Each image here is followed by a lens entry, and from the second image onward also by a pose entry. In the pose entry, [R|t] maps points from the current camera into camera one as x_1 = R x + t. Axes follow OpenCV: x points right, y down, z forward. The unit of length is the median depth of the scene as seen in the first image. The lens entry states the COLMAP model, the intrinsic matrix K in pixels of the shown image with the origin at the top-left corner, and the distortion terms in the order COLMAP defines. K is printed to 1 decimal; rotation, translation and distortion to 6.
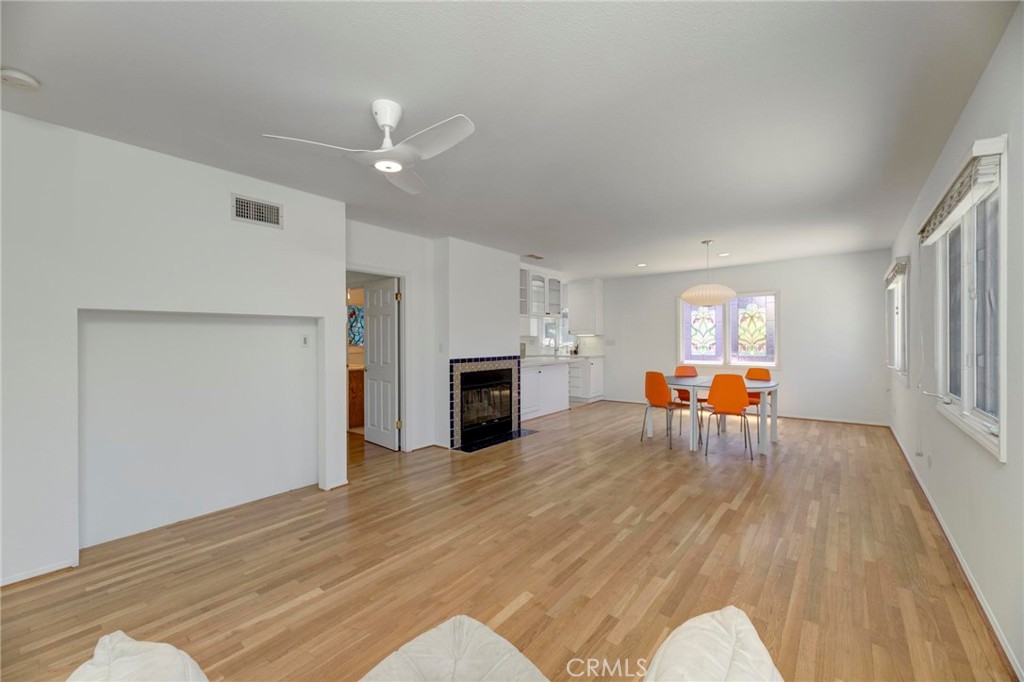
lens RADIAL K [[425.2, 0, 512.8], [0, 425.2, 345.6], [0, 0, 1]] dist [-0.004065, -0.000424]
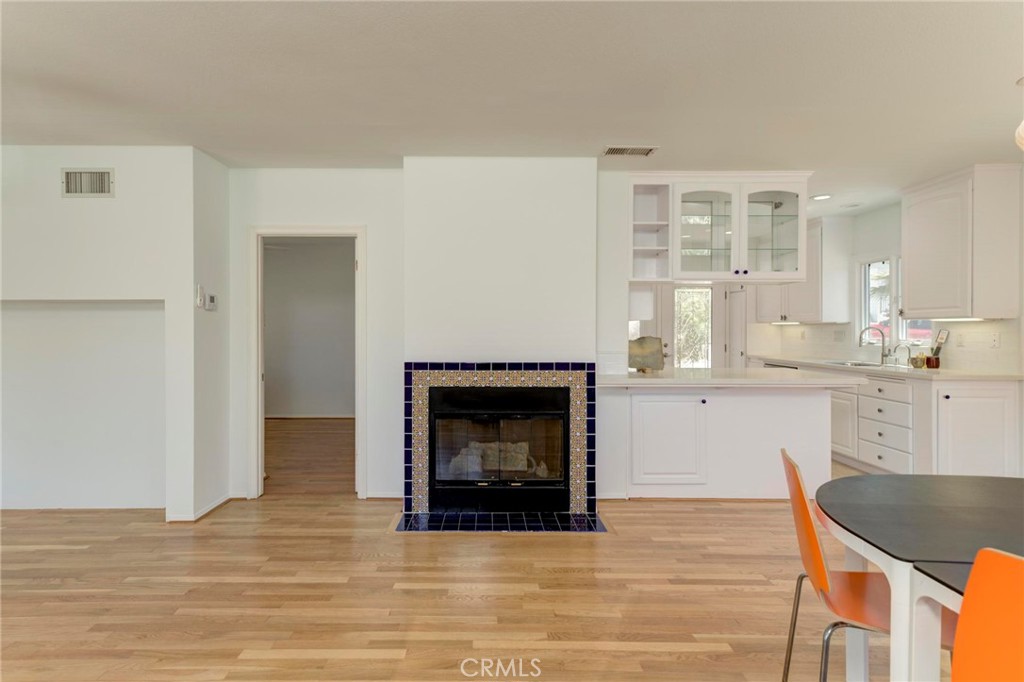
lens RADIAL K [[499.7, 0, 510.7], [0, 499.7, 331.7], [0, 0, 1]] dist [0.014363, 0.000501]
pose [[0.604616, 0.013243, -0.796407, 0.483094], [-0.016007, 0.999862, 0.004474, -0.015897], [0.796356, 0.010043, 0.604744, 0.671920]]
